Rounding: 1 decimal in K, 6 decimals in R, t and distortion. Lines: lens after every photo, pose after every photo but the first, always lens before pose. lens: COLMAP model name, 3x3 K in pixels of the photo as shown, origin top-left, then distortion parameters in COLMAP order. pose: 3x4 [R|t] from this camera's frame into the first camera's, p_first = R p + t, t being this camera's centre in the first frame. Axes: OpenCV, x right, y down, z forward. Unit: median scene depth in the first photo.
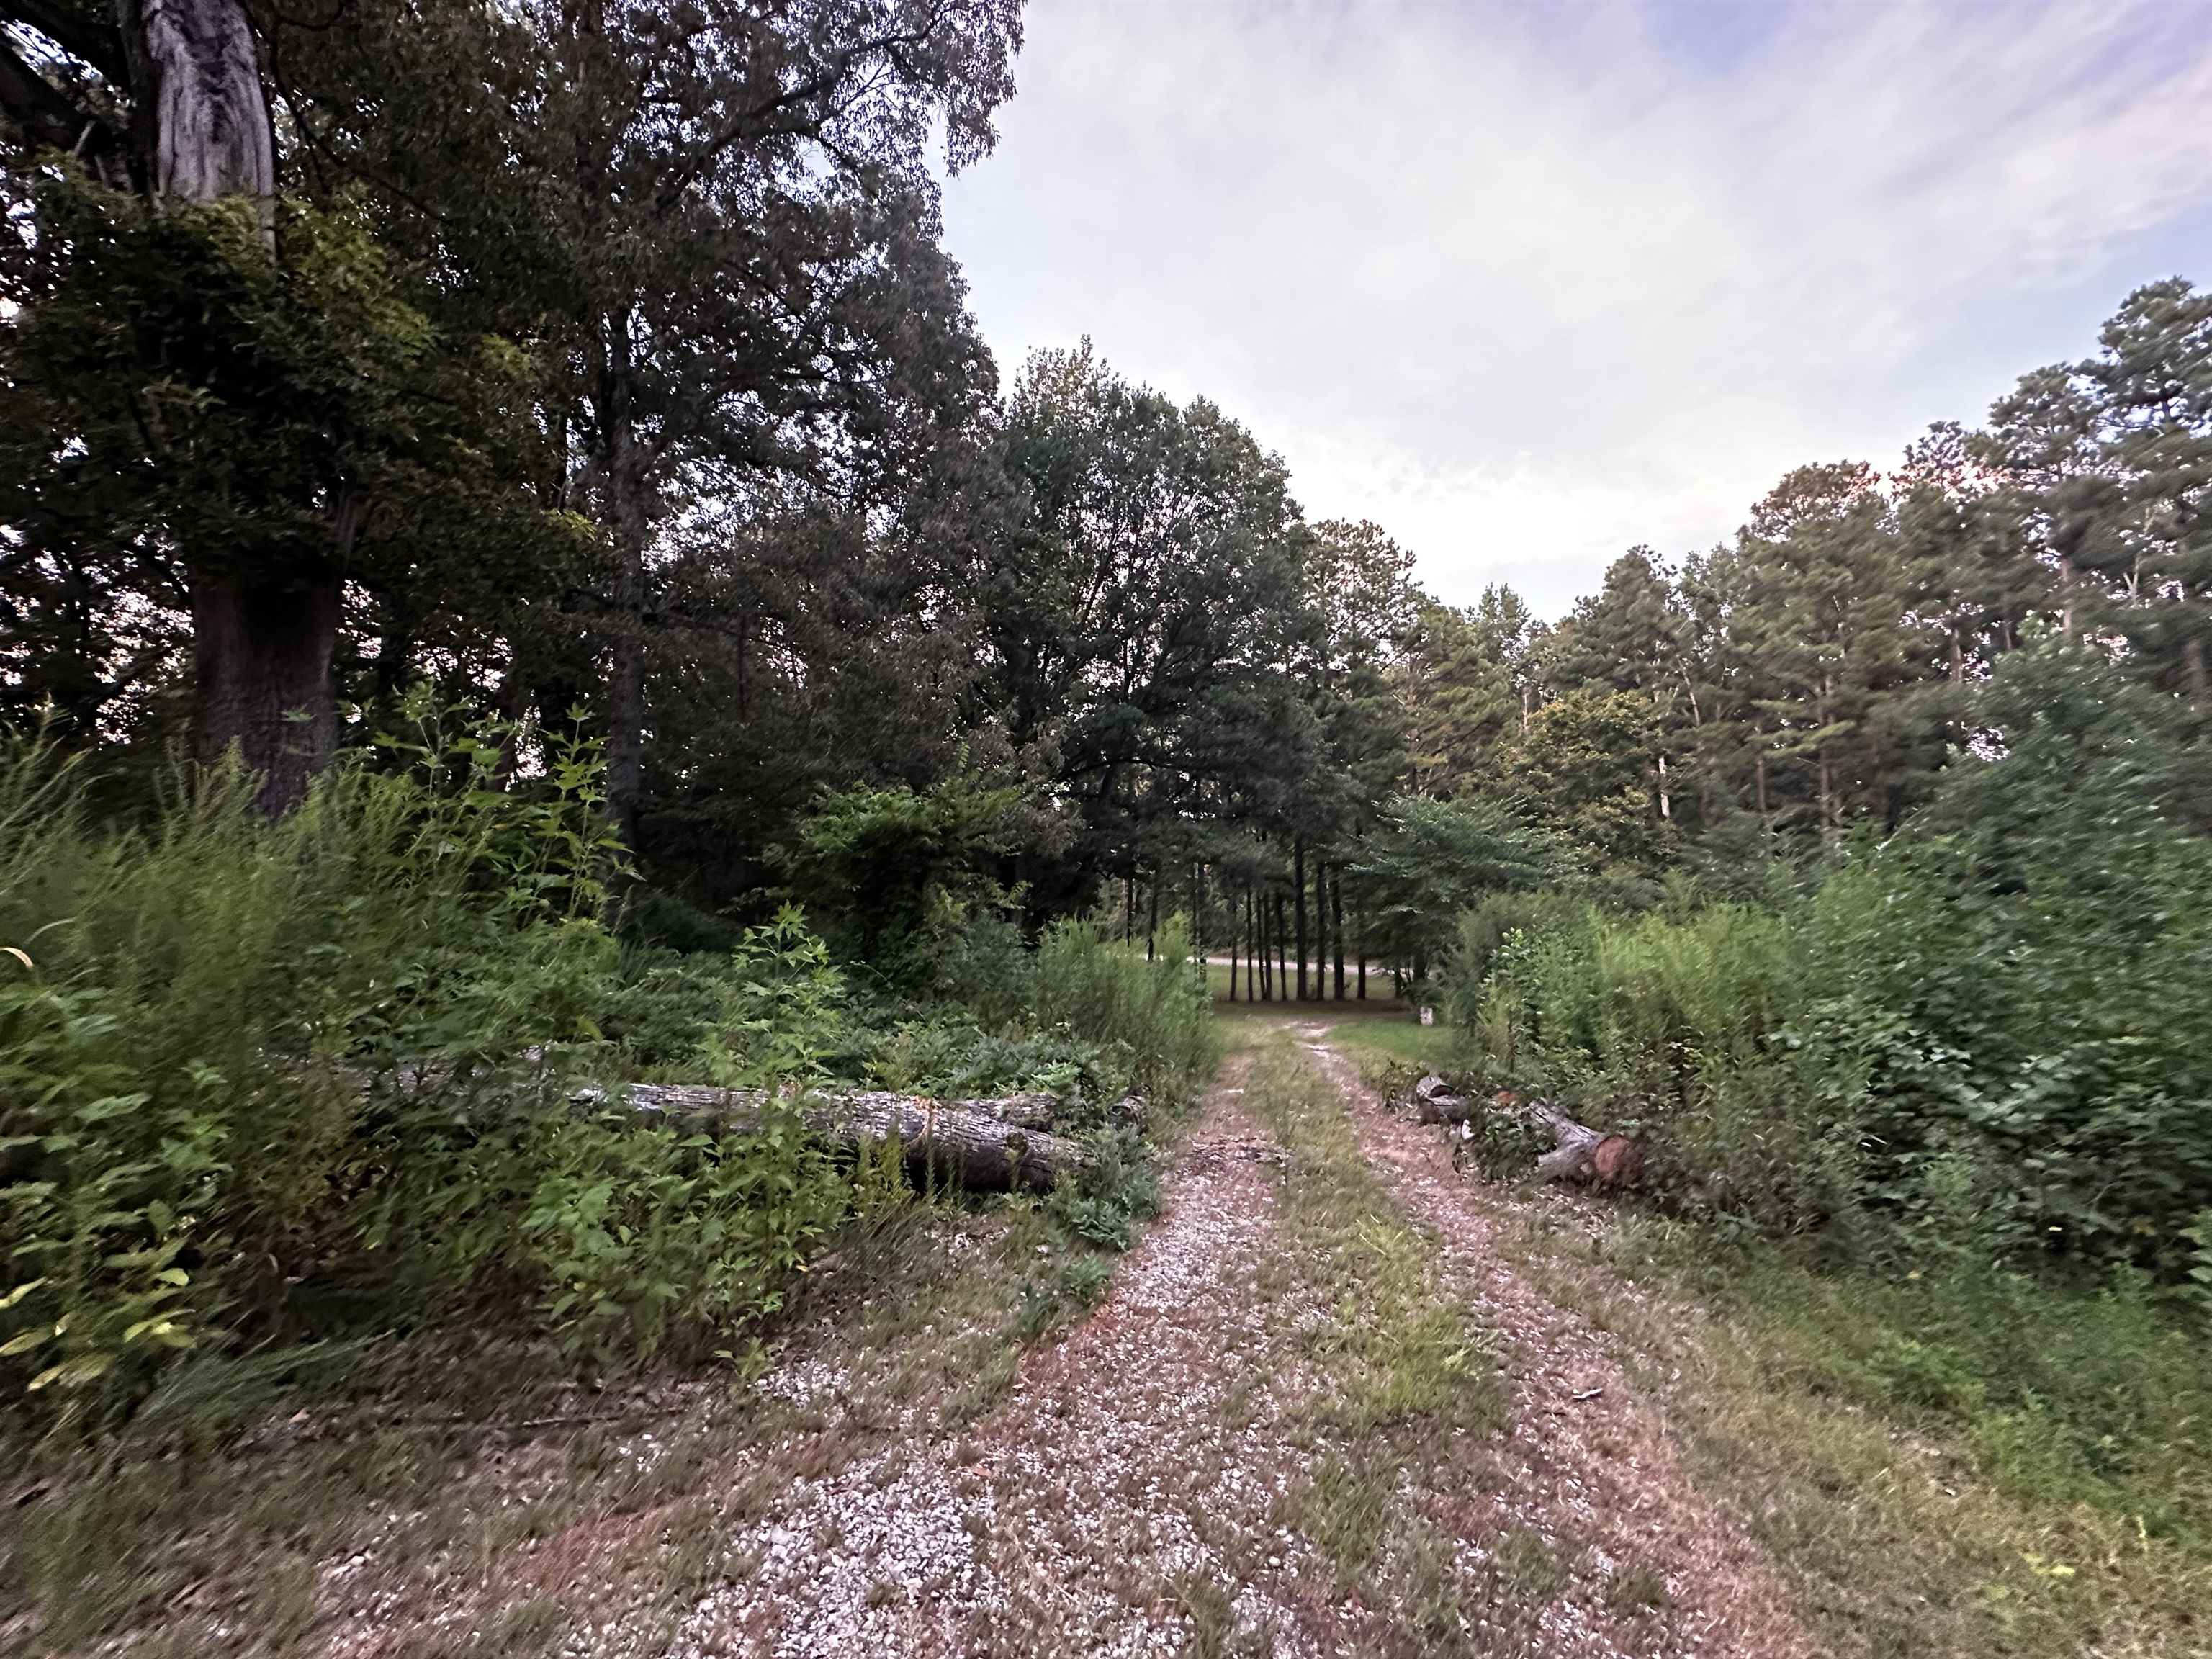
lens RADIAL K [[876.3, 0, 1105.6], [0, 876.3, 829.0], [0, 0, 1]] dist [-0.001115, -0.000339]
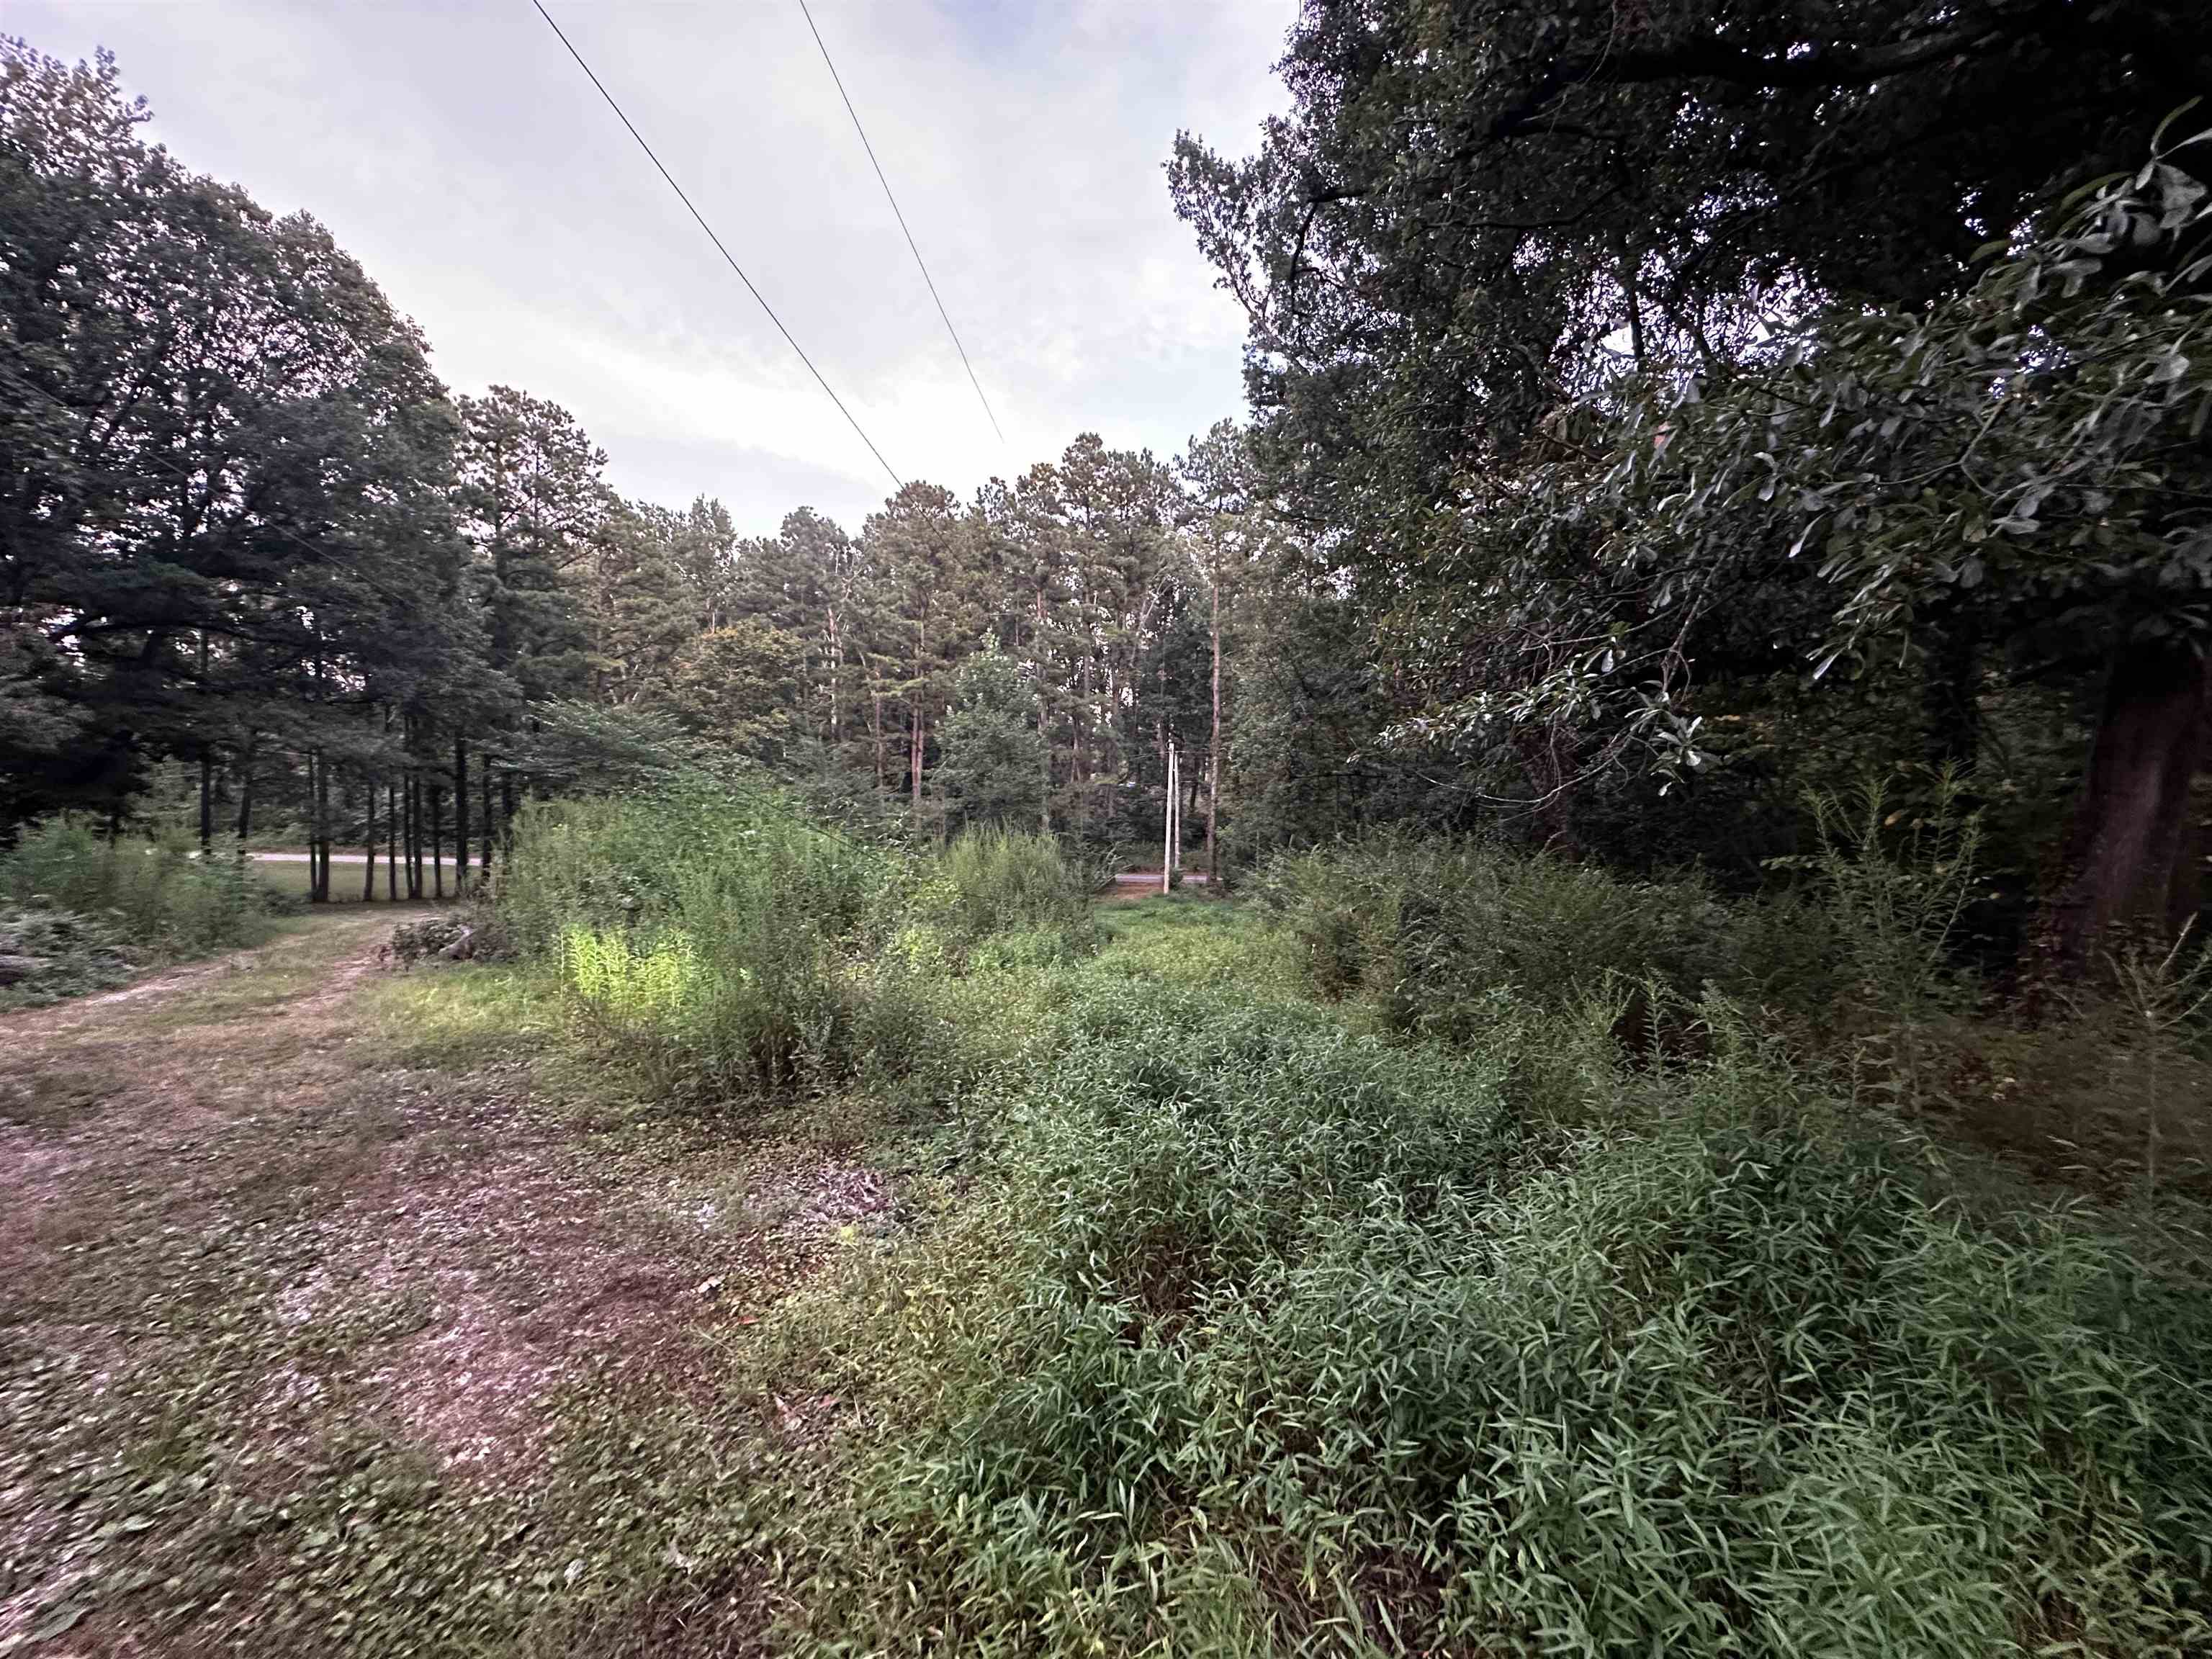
lens RADIAL K [[876.3, 0, 1108.9], [0, 876.3, 828.4], [0, 0, 1]] dist [-0.001115, -0.000339]
pose [[0.686873, -0.007038, 0.726743, 0.017036], [-0.082275, 0.992772, 0.087375, -0.024816], [-0.722105, -0.119808, 0.681329, -0.188039]]
